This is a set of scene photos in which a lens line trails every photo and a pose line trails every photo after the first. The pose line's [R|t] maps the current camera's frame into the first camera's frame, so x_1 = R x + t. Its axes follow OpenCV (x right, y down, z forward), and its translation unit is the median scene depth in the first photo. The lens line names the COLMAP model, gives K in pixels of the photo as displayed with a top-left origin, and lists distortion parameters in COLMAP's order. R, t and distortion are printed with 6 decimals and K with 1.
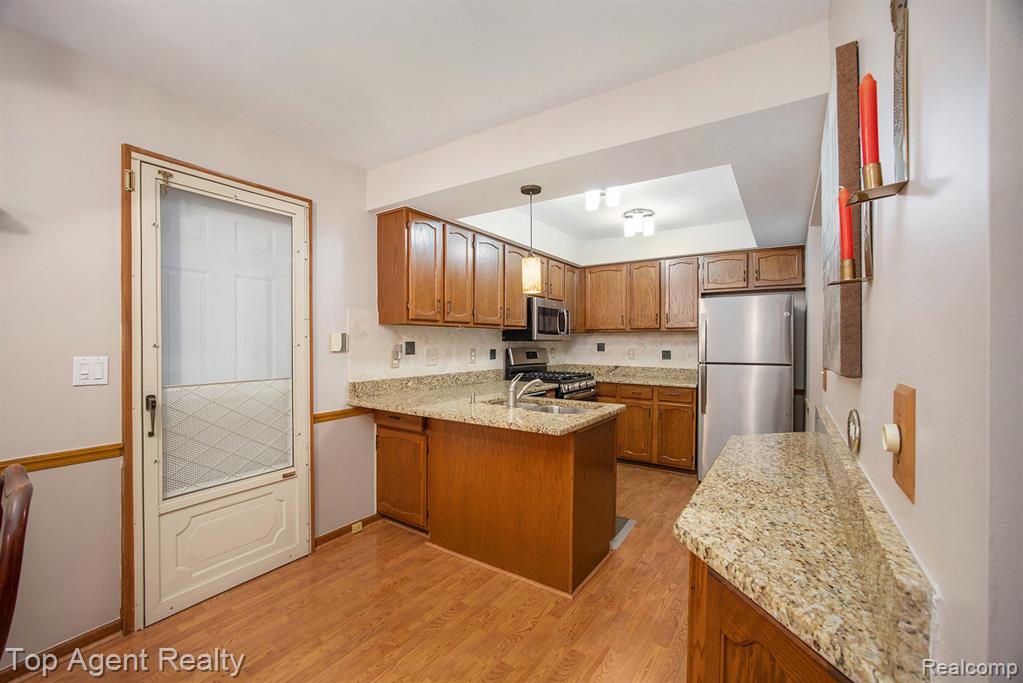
lens RADIAL K [[410.2, 0, 508.4], [0, 410.2, 342.5], [0, 0, 1]] dist [-0.016717, 0.000384]
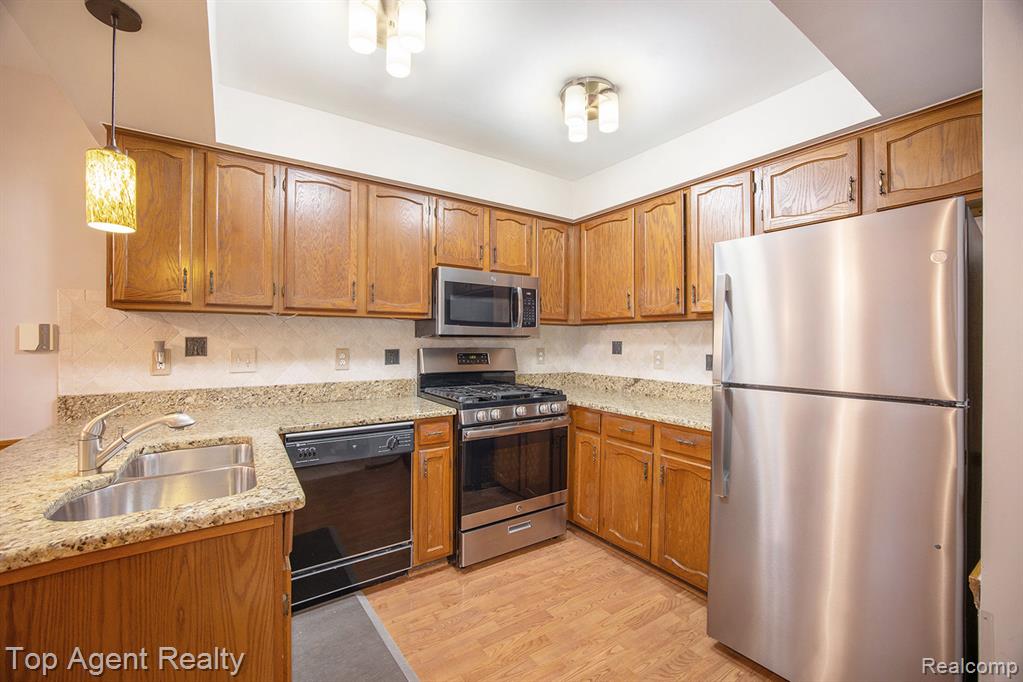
lens RADIAL K [[410.2, 0, 514.4], [0, 410.2, 341.5], [0, 0, 1]] dist [-0.016717, 0.000384]
pose [[0.929247, 0.004672, -0.369431, 0.388536], [-0.003603, 0.999987, 0.003585, 0.000430], [0.369443, -0.002000, 0.929251, 0.442013]]
